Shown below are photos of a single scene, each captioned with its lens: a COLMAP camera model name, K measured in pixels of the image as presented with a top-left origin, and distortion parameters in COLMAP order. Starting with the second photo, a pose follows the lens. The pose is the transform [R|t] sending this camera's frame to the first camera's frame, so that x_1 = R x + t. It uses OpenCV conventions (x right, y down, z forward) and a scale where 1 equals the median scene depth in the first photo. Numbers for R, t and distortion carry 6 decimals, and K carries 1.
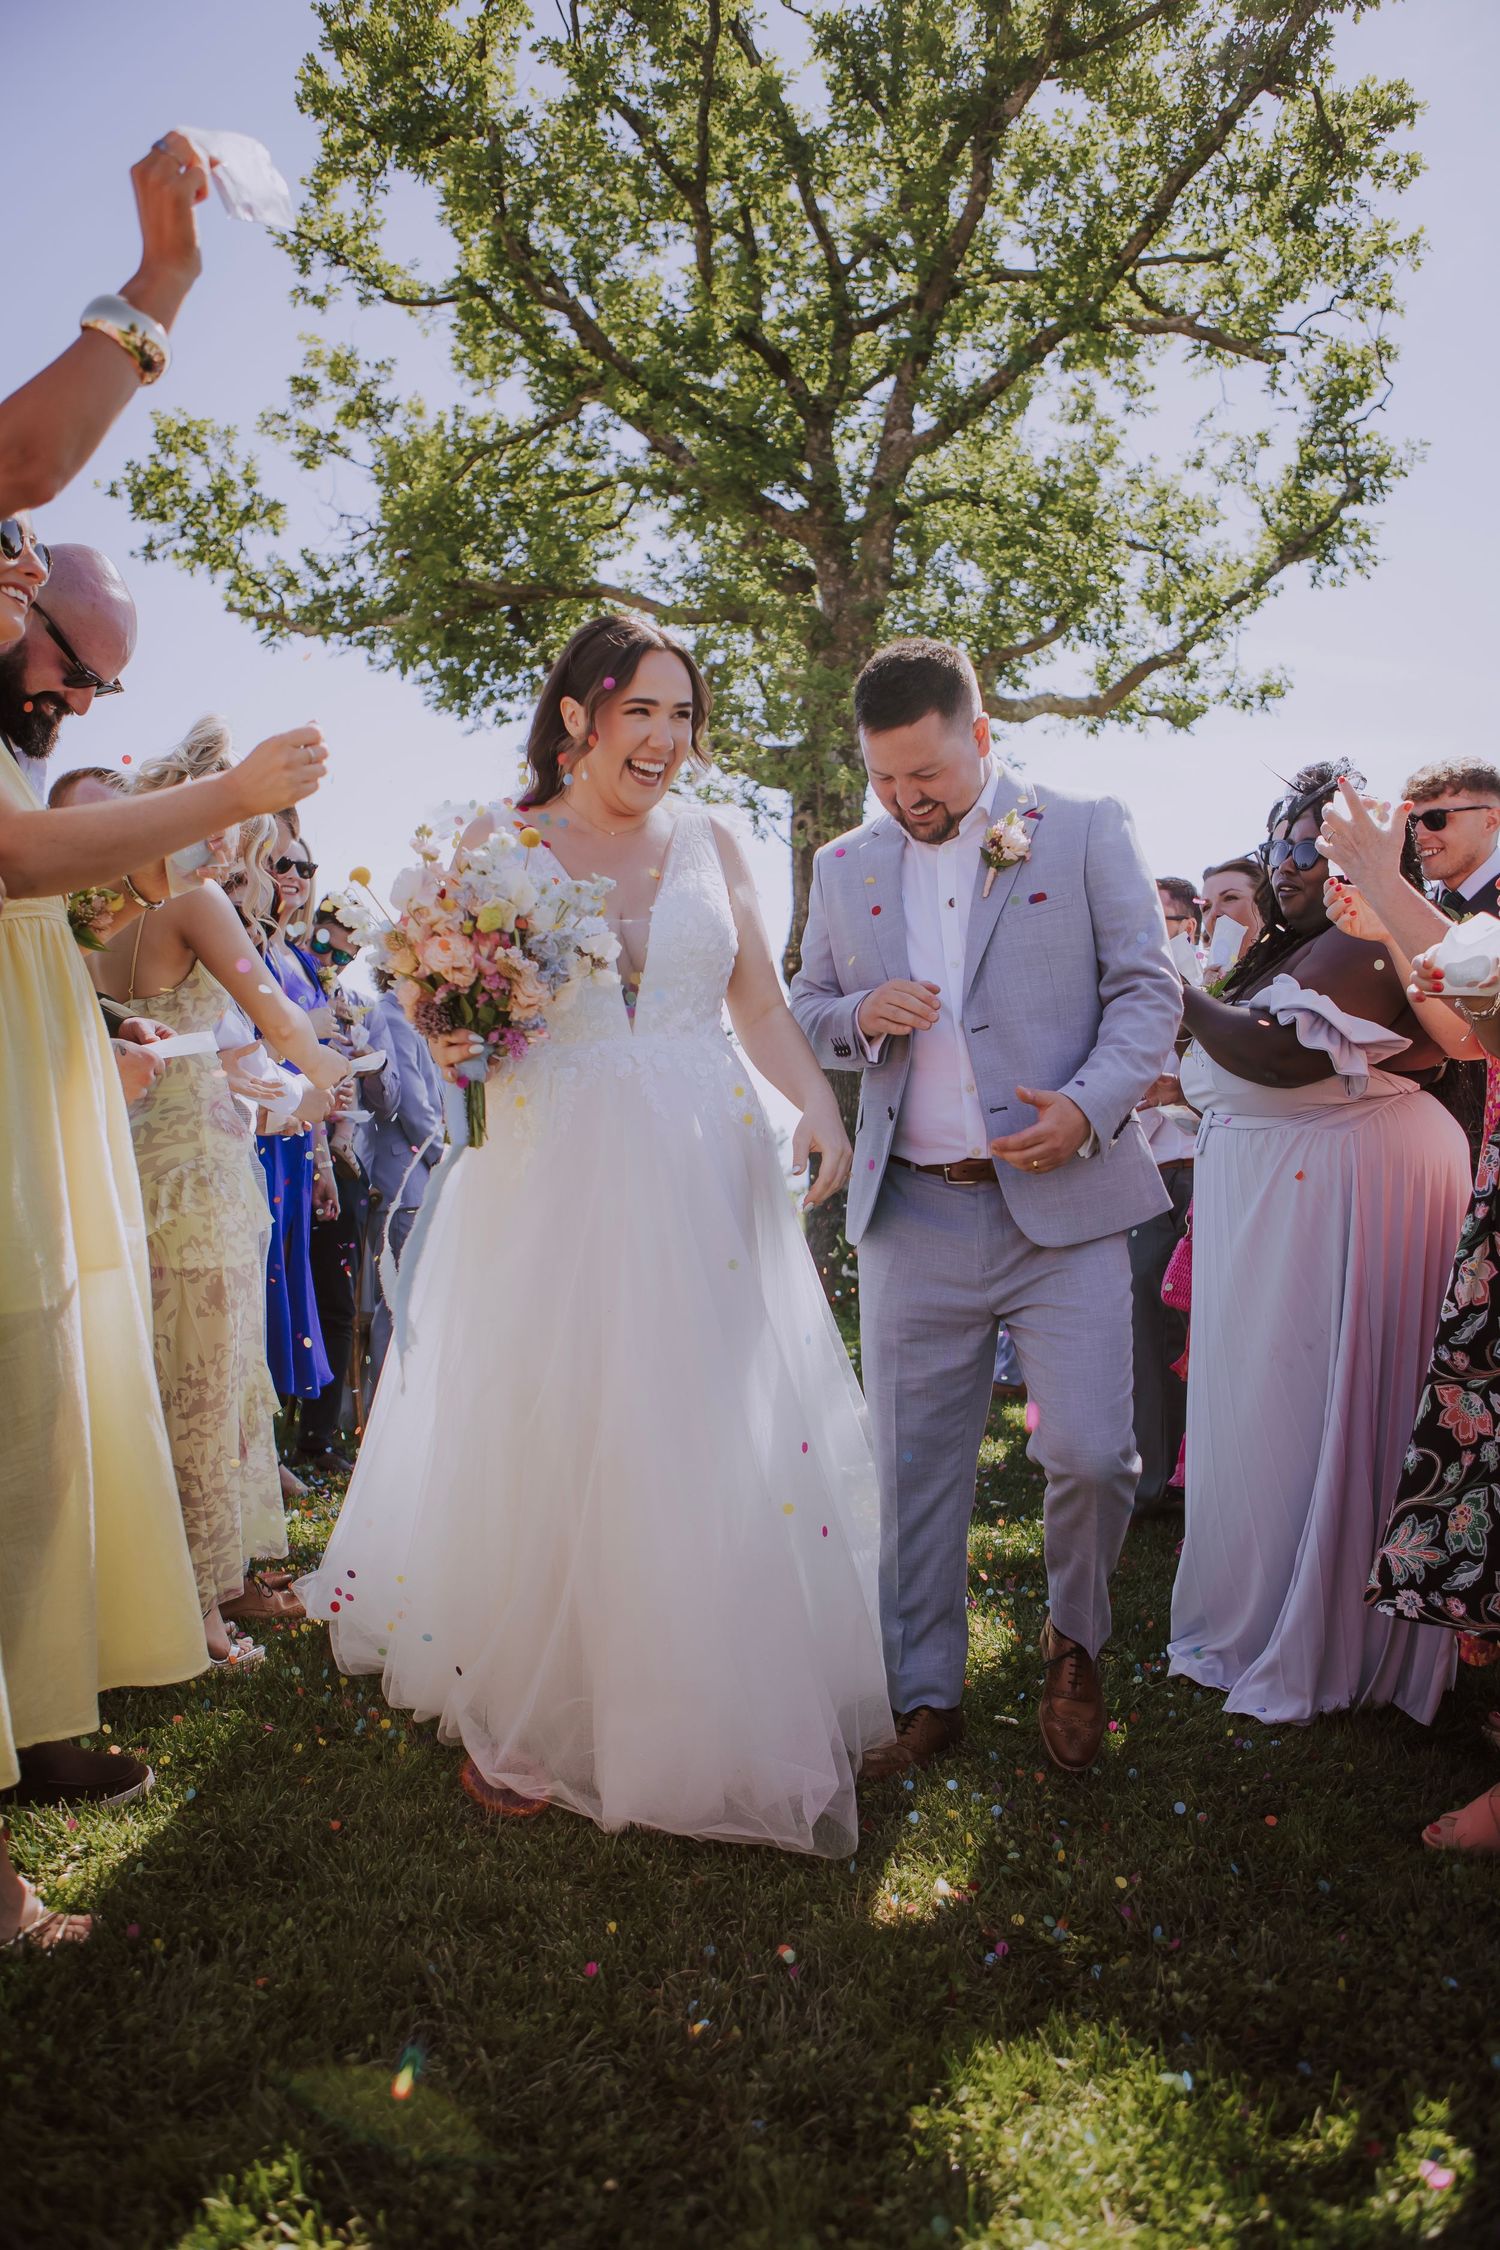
lens RADIAL K [[1525.5, 0, 747.7], [0, 1525.5, 1134.9], [0, 0, 1]] dist [-0.101550, 0.065736]
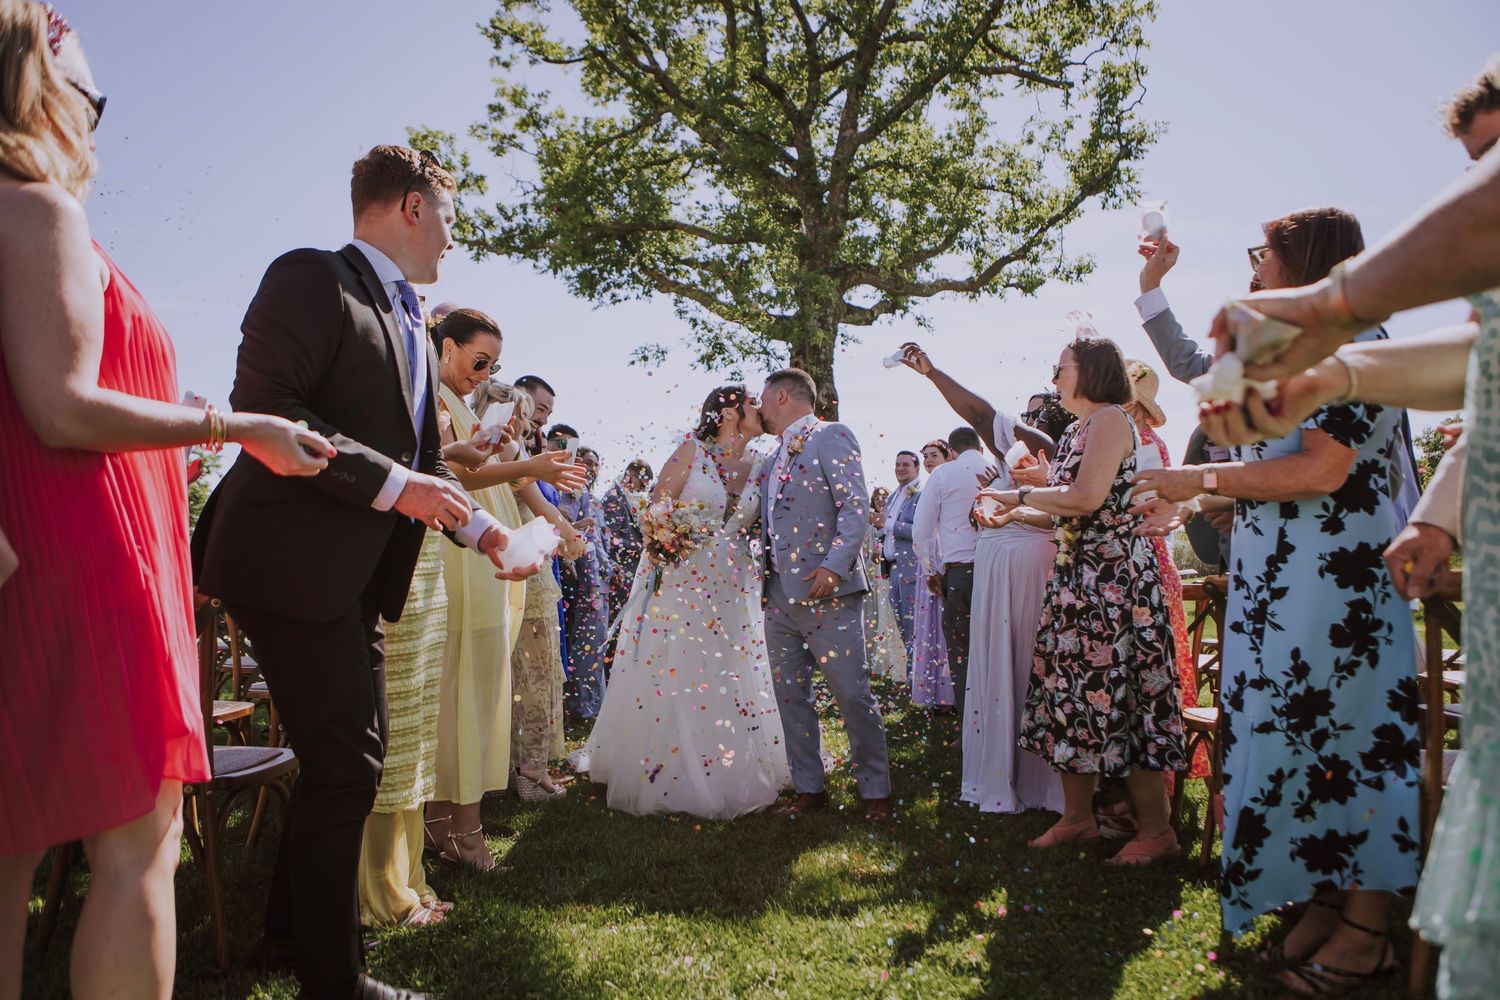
lens RADIAL K [[1017.0, 0, 746.0], [0, 1017.0, 491.0], [0, 0, 1]] dist [-0.101550, 0.065736]
pose [[0.999466, -0.021497, -0.024616, 0.003656], [0.020166, 0.998386, -0.053094, -0.004607], [0.025717, 0.052569, 0.998286, -0.102431]]
